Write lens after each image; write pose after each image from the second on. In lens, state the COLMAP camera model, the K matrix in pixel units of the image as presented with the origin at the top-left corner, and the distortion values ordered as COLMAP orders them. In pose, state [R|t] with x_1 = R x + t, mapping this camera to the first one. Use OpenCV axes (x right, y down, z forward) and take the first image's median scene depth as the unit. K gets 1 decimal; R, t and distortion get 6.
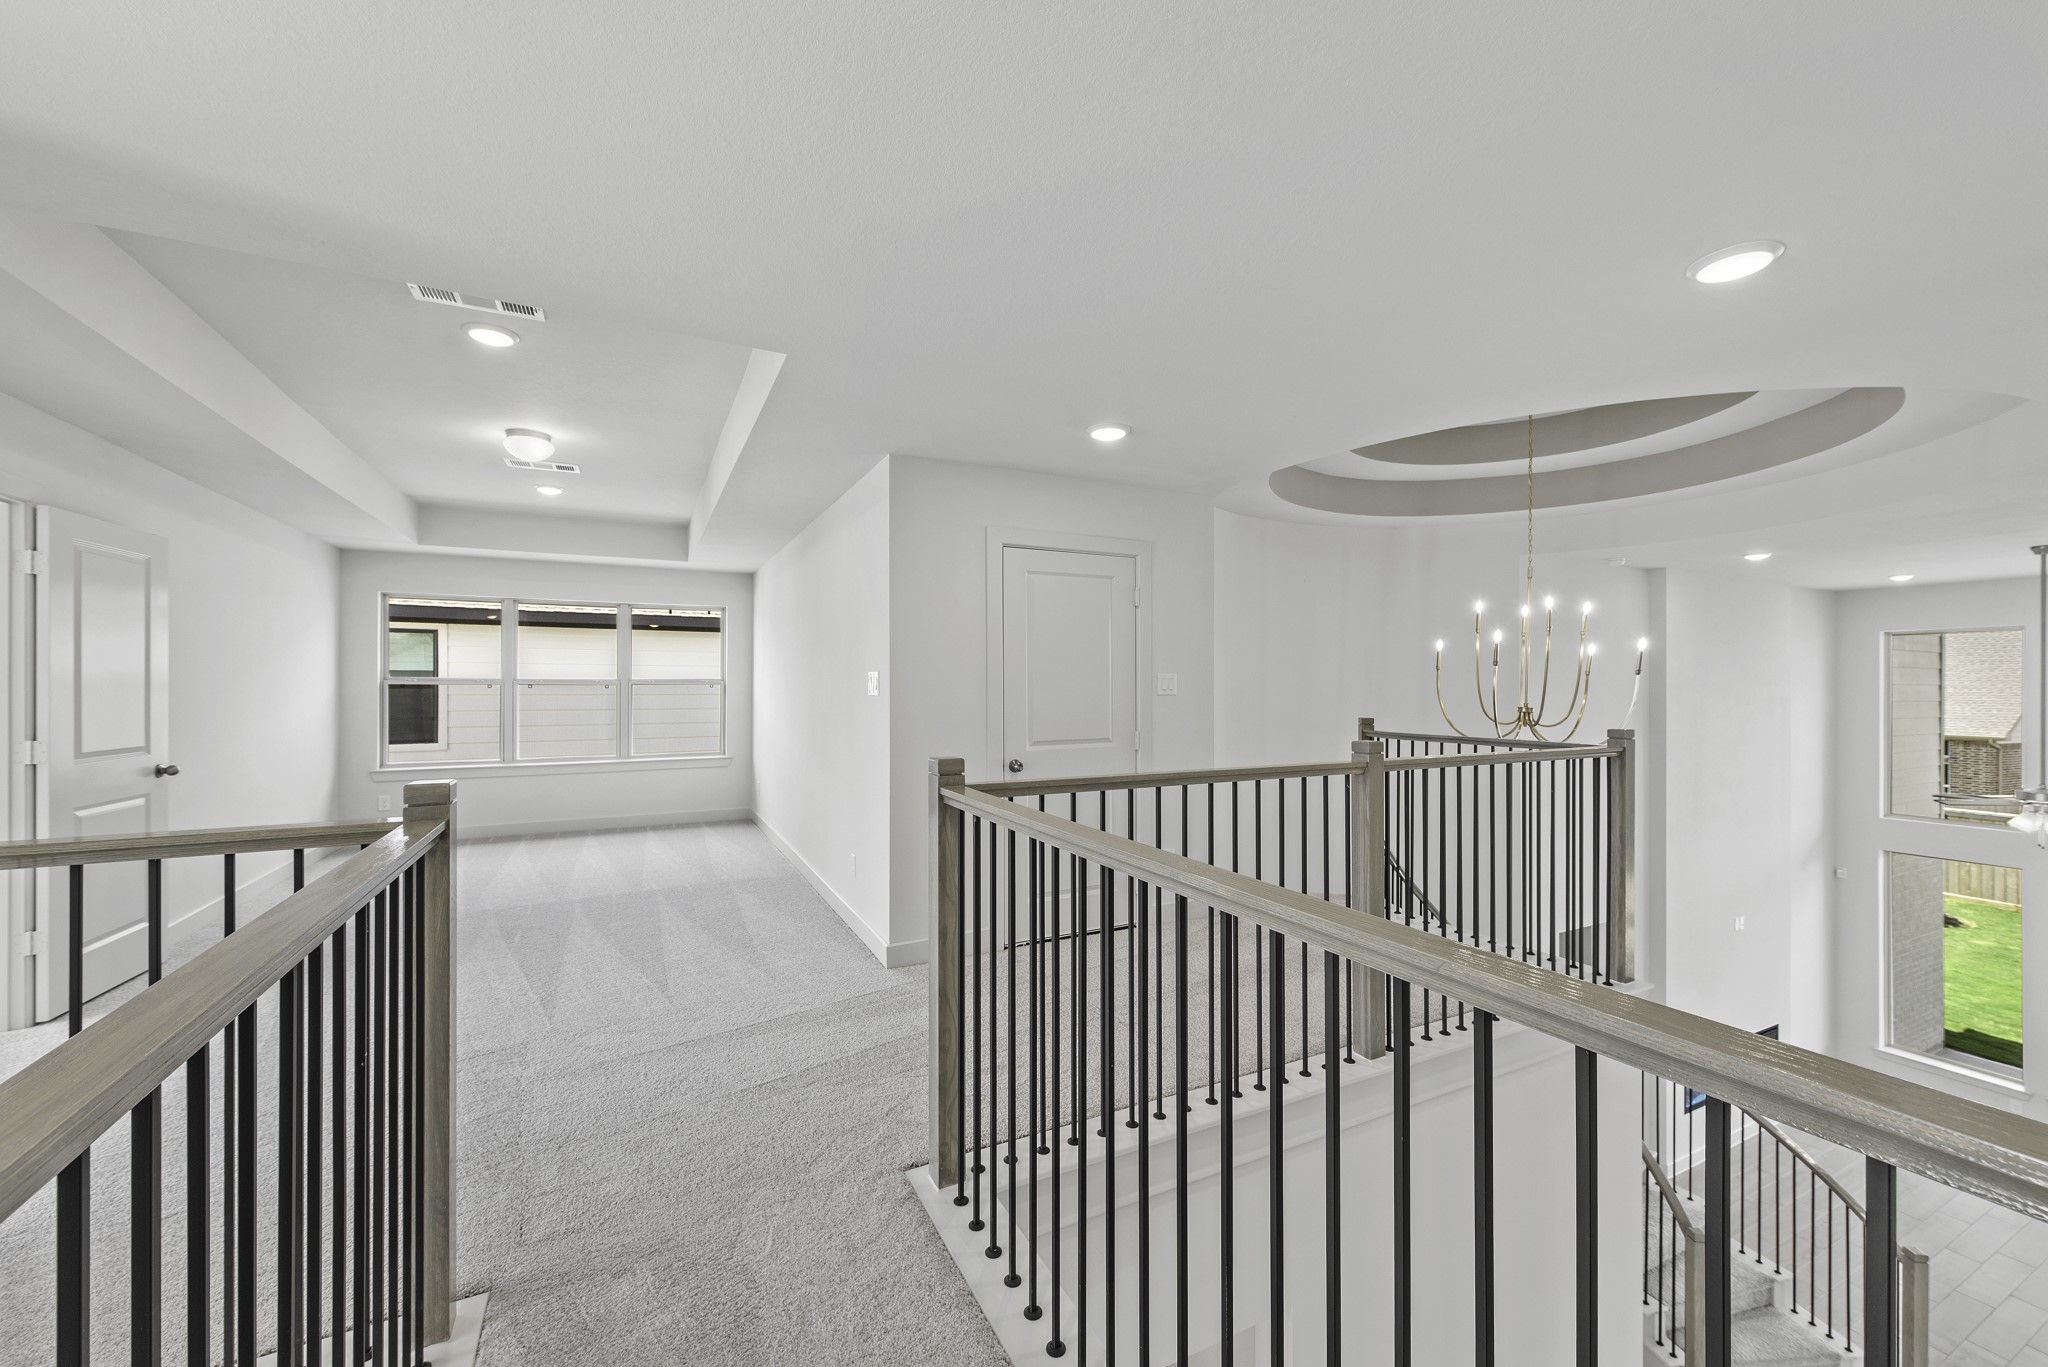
lens RADIAL K [[803.5, 0, 1022.0], [0, 803.5, 679.9], [0, 0, 1]] dist [0.014372, -0.000203]
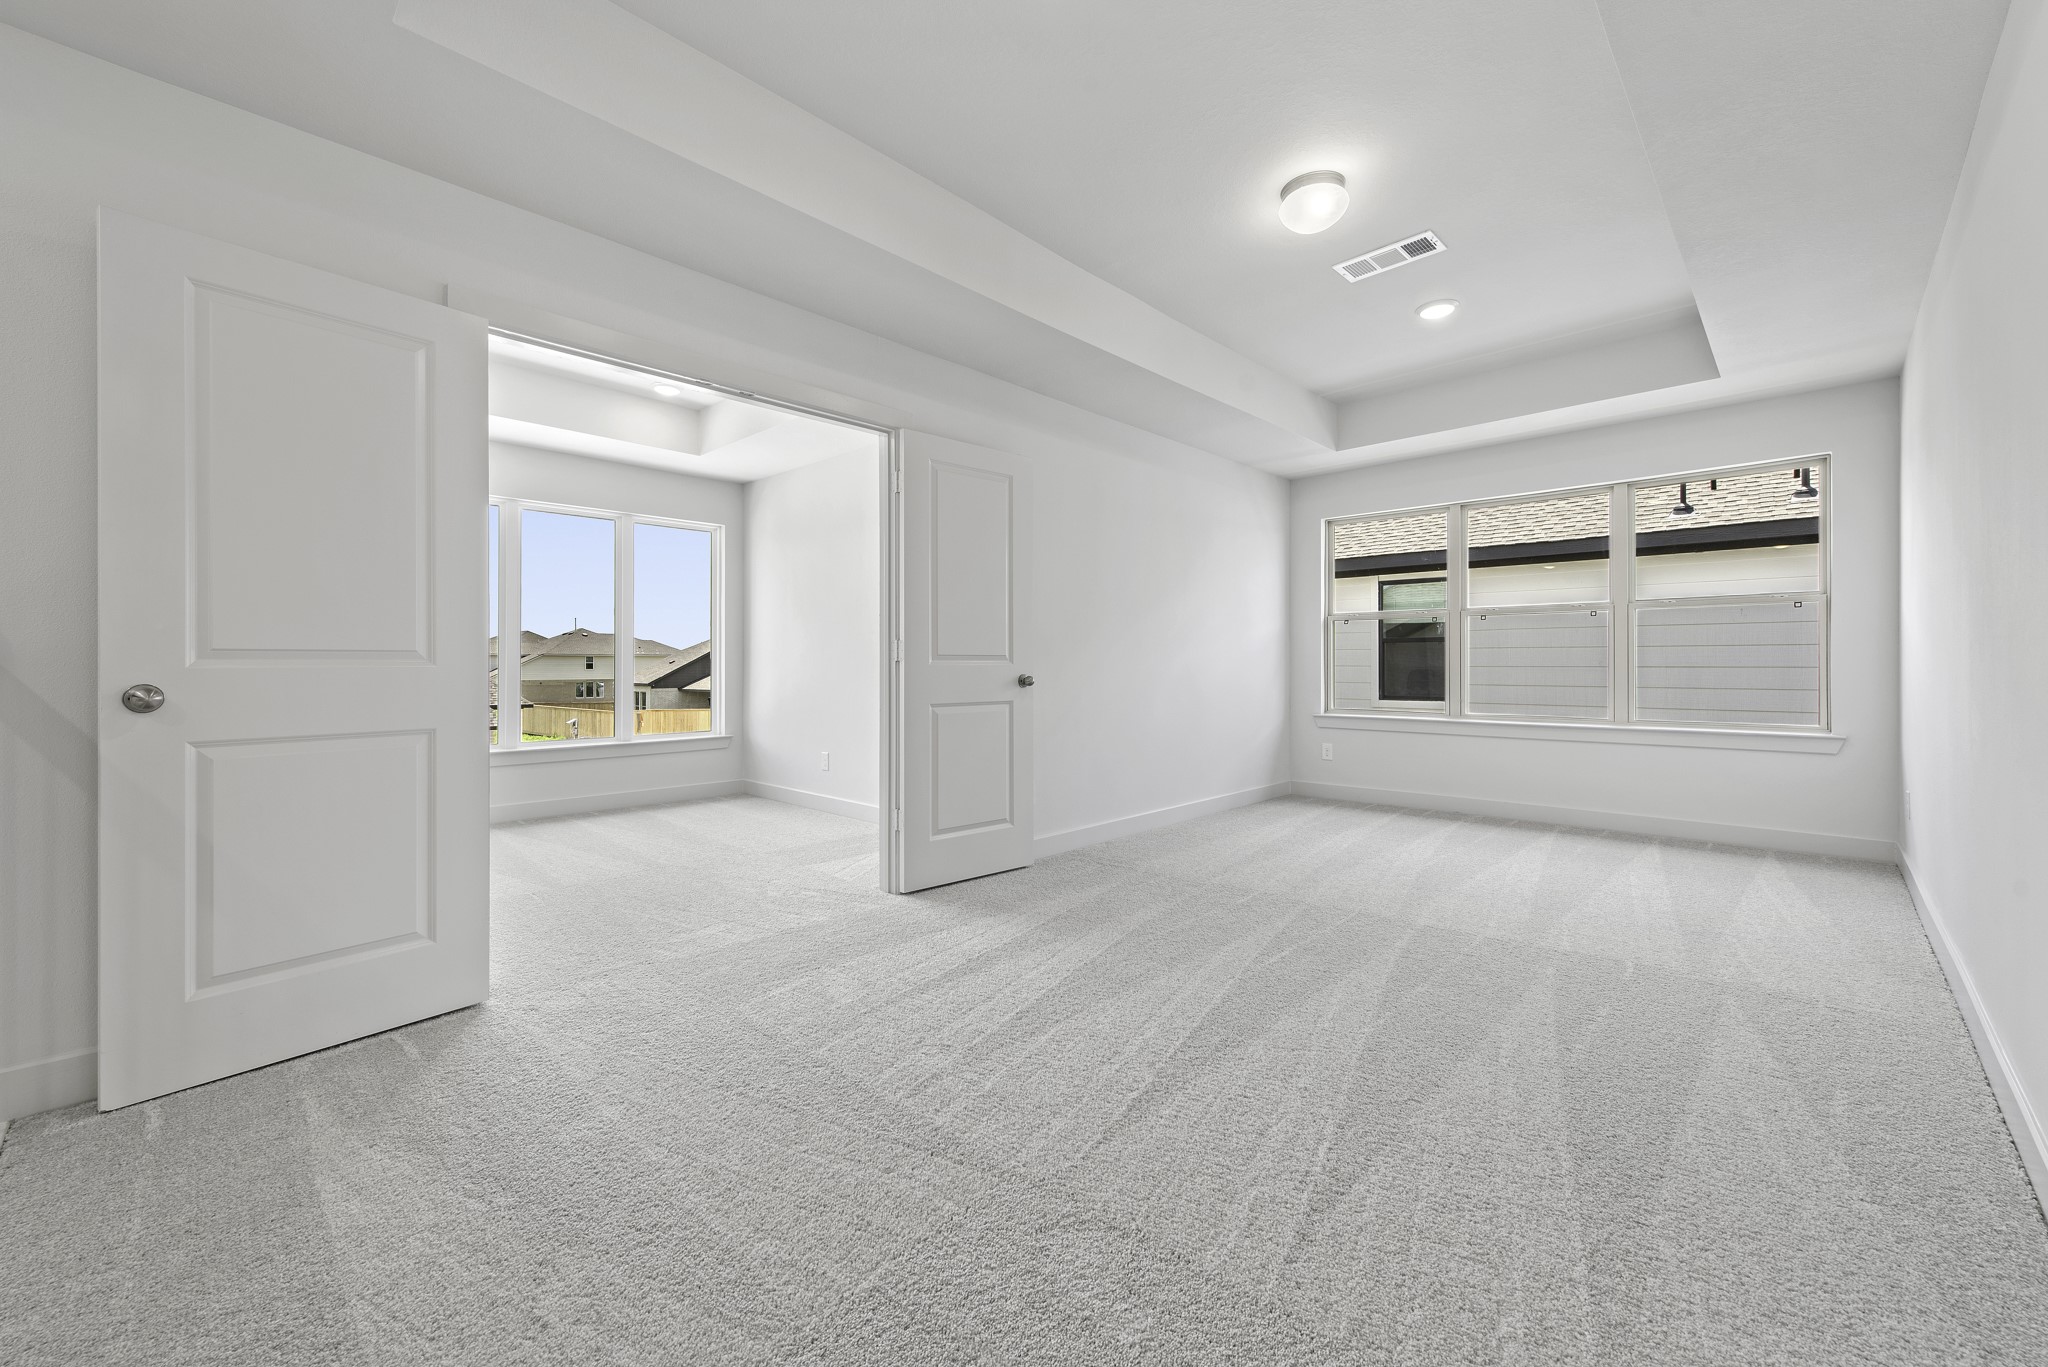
lens RADIAL K [[806.8, 0, 1024.1], [0, 806.8, 668.9], [0, 0, 1]] dist [0.016122, -0.004269]
pose [[0.339036, 0.007158, -0.940746, -0.052505], [0.005364, 0.999940, 0.009542, 0.052935], [0.940758, -0.008281, 0.338977, 0.399945]]
